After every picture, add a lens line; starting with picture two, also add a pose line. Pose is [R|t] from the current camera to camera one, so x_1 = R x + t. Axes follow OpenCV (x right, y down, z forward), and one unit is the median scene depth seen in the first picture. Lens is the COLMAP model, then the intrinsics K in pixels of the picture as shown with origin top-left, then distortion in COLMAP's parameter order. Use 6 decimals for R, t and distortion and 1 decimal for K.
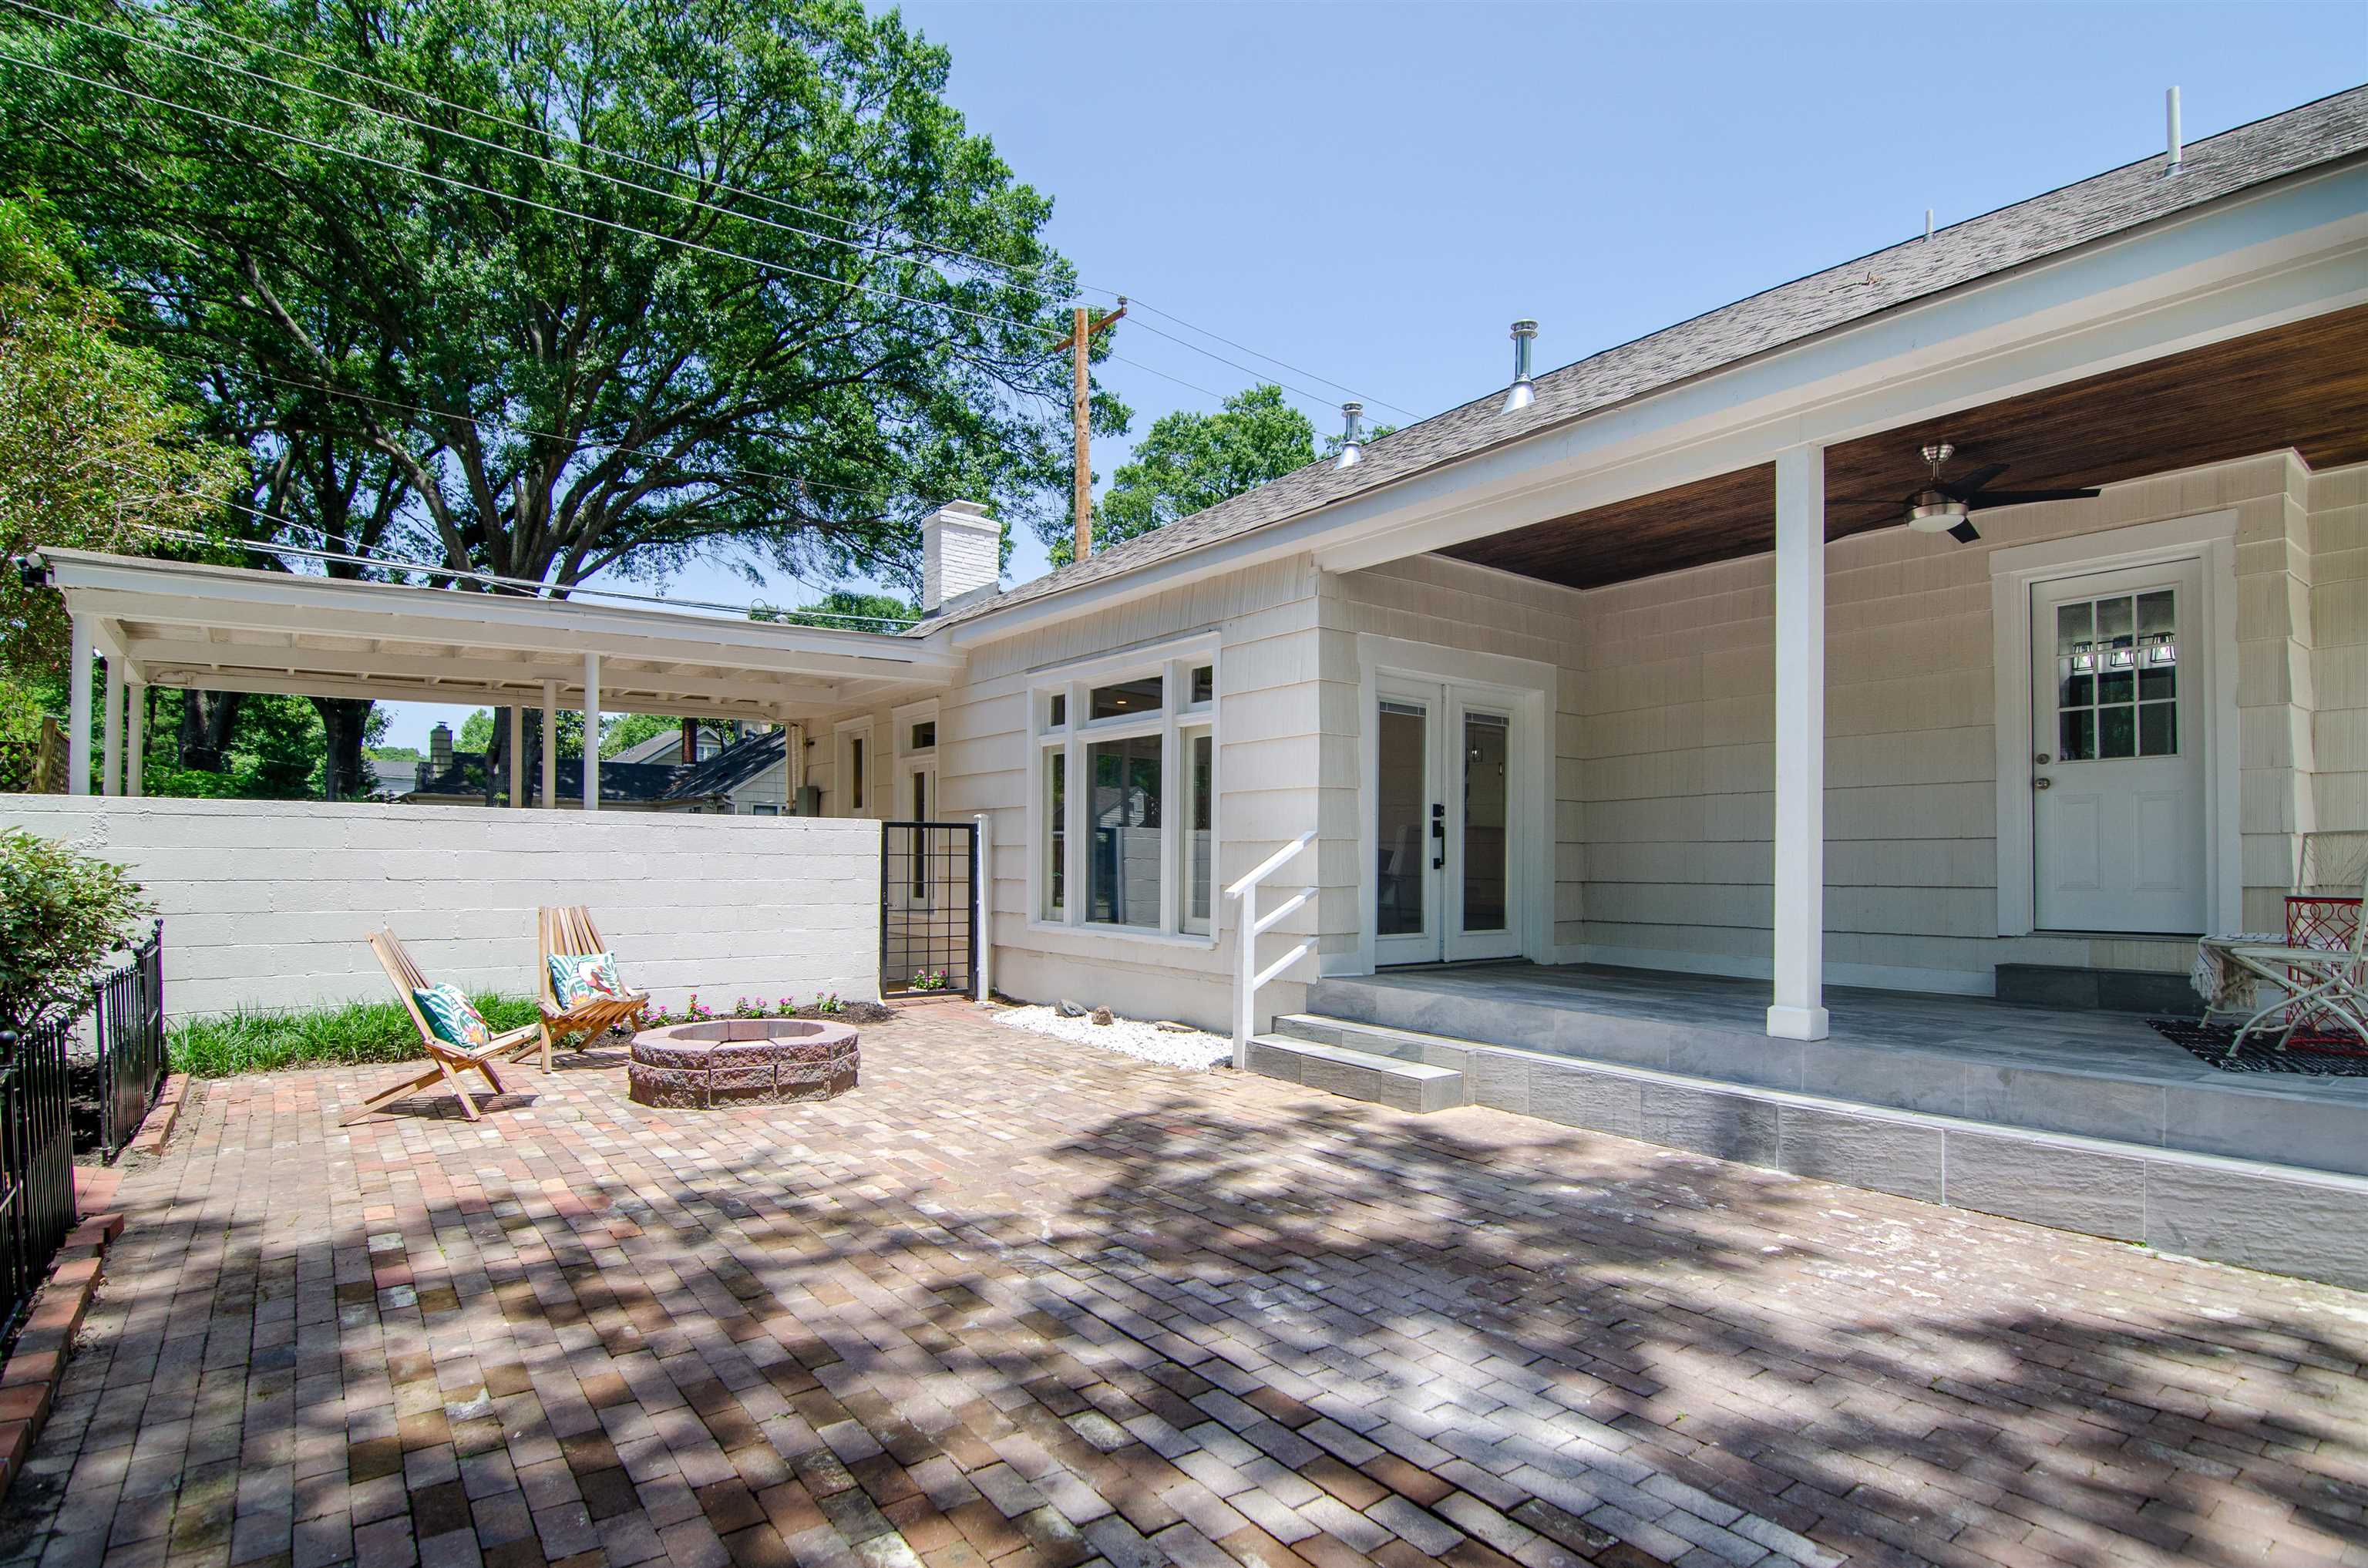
lens RADIAL K [[1183.6, 0, 1187.2], [0, 1183.6, 834.7], [0, 0, 1]] dist [-0.000504, -0.000177]
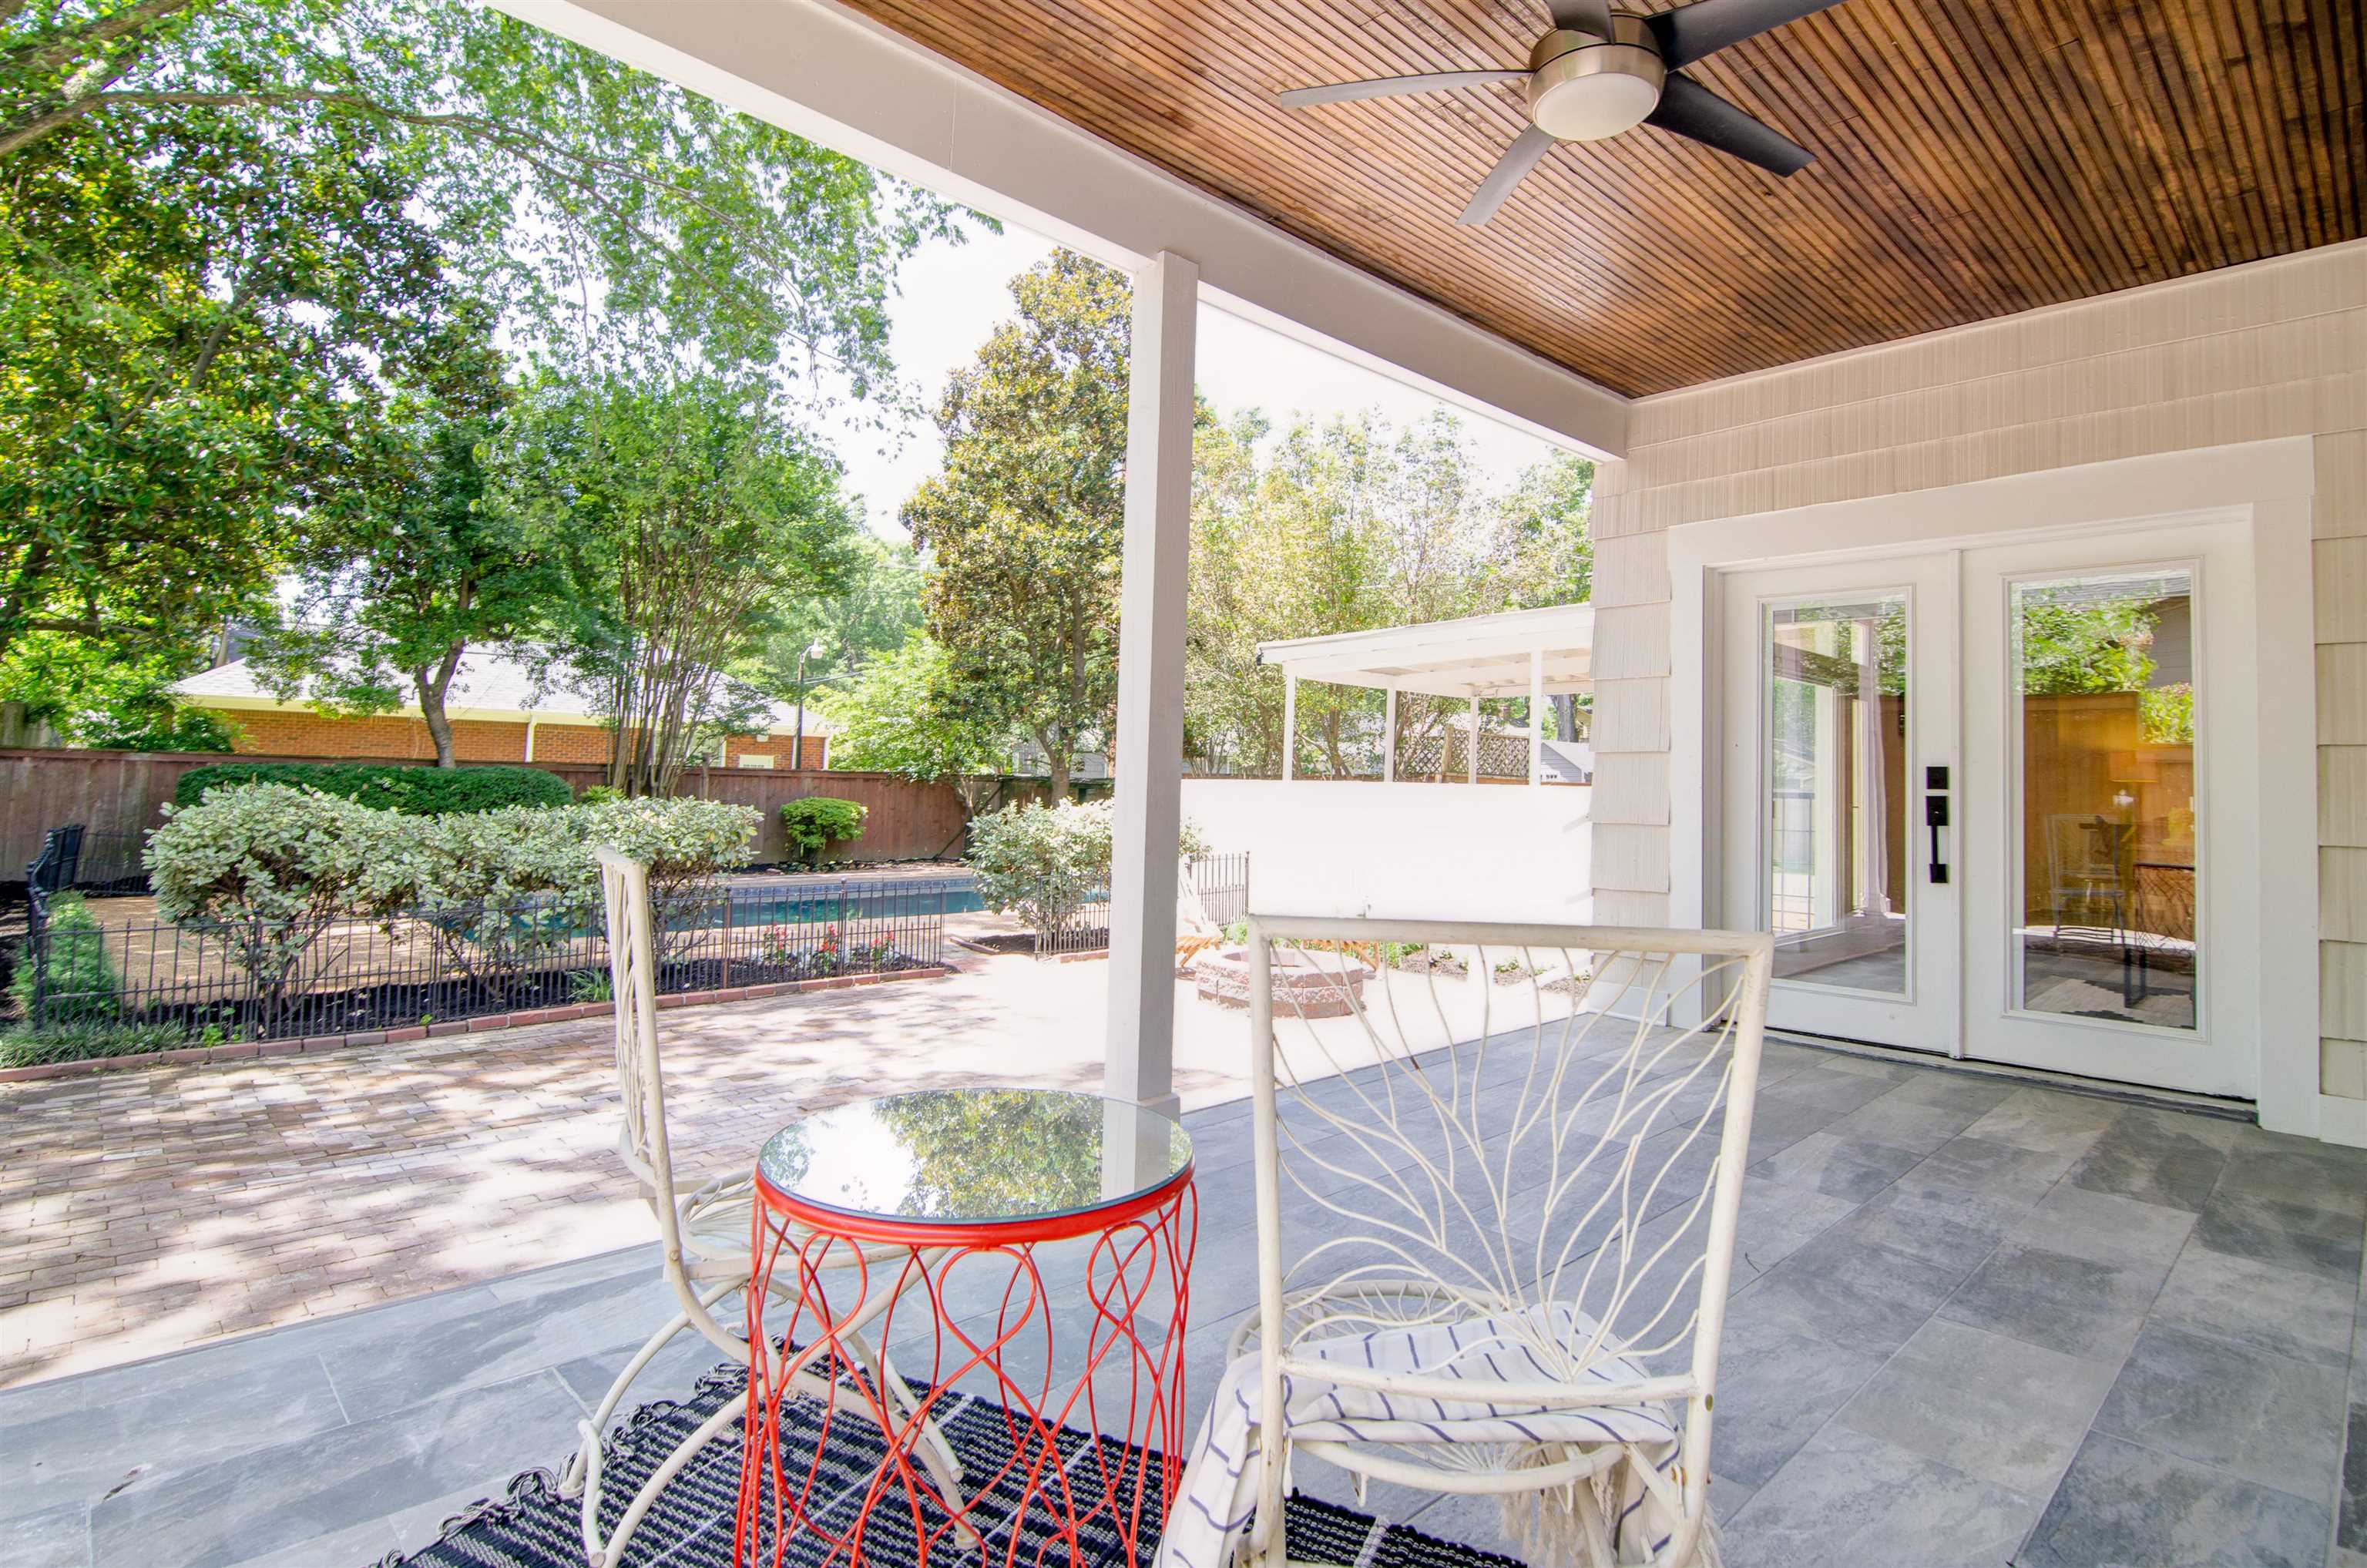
lens RADIAL K [[1174.8, 0, 1183.5], [0, 1174.8, 784.0], [0, 0, 1]] dist [0.003769, 0.000700]
pose [[0.121736, 0.009028, -0.992521, 0.719793], [-0.002040, 0.999959, 0.008846, -0.021662], [0.992560, 0.000948, 0.121750, 0.579518]]
